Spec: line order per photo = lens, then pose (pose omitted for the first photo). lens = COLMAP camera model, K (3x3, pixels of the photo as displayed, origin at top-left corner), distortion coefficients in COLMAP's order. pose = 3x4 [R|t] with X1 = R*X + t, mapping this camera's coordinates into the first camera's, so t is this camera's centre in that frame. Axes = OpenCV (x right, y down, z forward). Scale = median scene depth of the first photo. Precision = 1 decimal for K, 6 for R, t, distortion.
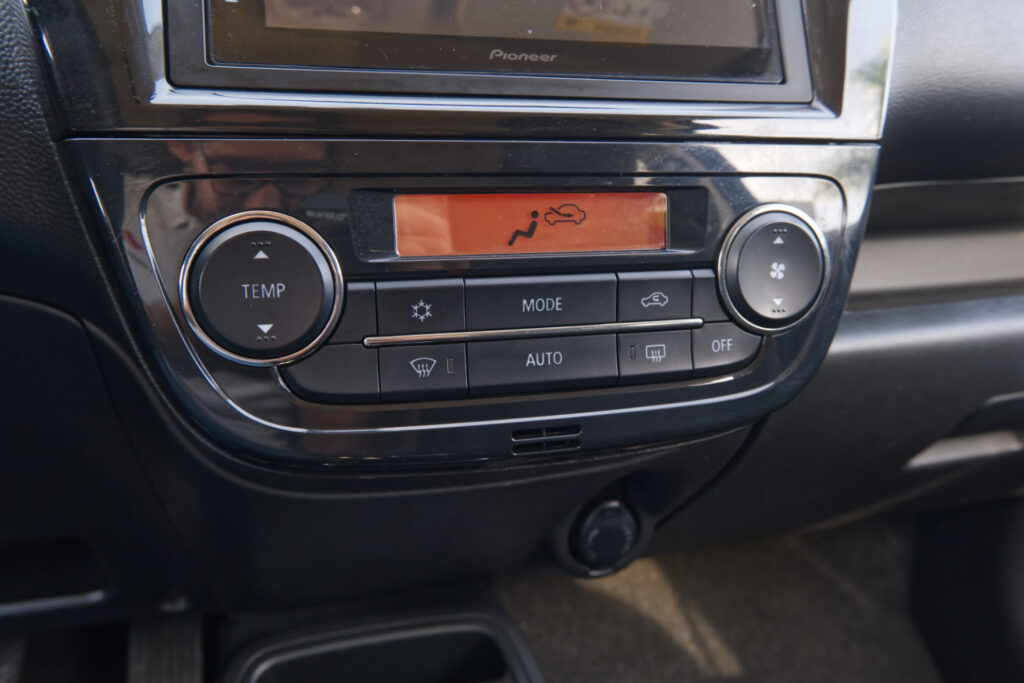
lens RADIAL K [[786.2, 0, 512.0], [0, 786.2, 341.5], [0, 0, 1]] dist [-0.001670, -0.001206]
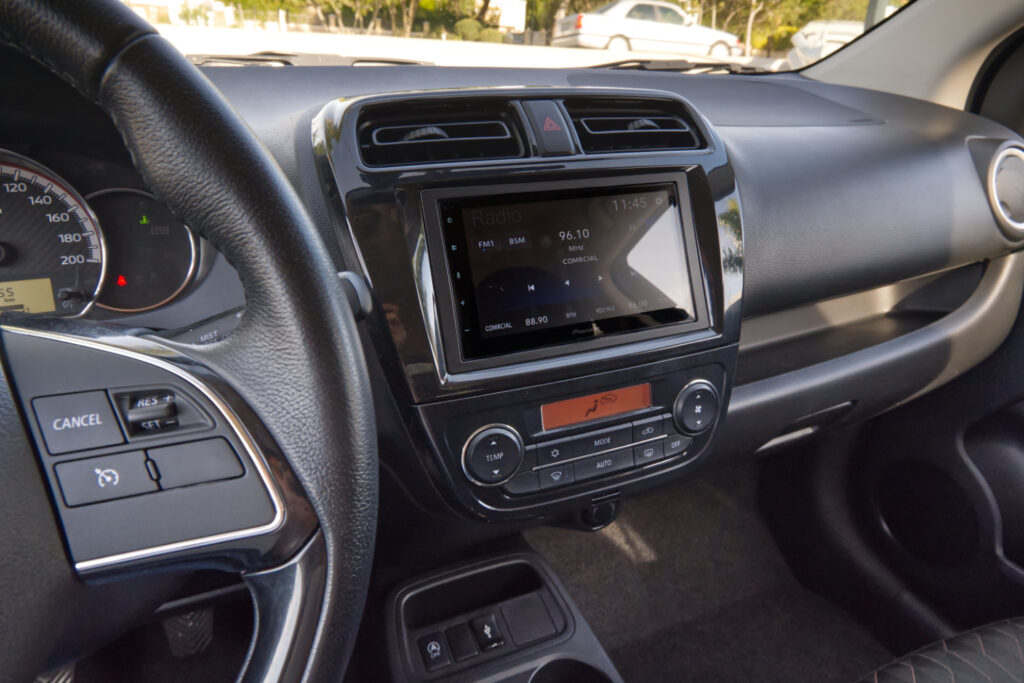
lens RADIAL K [[671.3, 0, 512.0], [0, 671.3, 341.5], [0, 0, 1]] dist [0.006156, 0.001125]
pose [[0.989473, -0.078033, 0.121875, -0.415993], [0.066888, 0.993417, 0.093001, -0.509051], [-0.128330, -0.083870, 0.988179, -0.827261]]
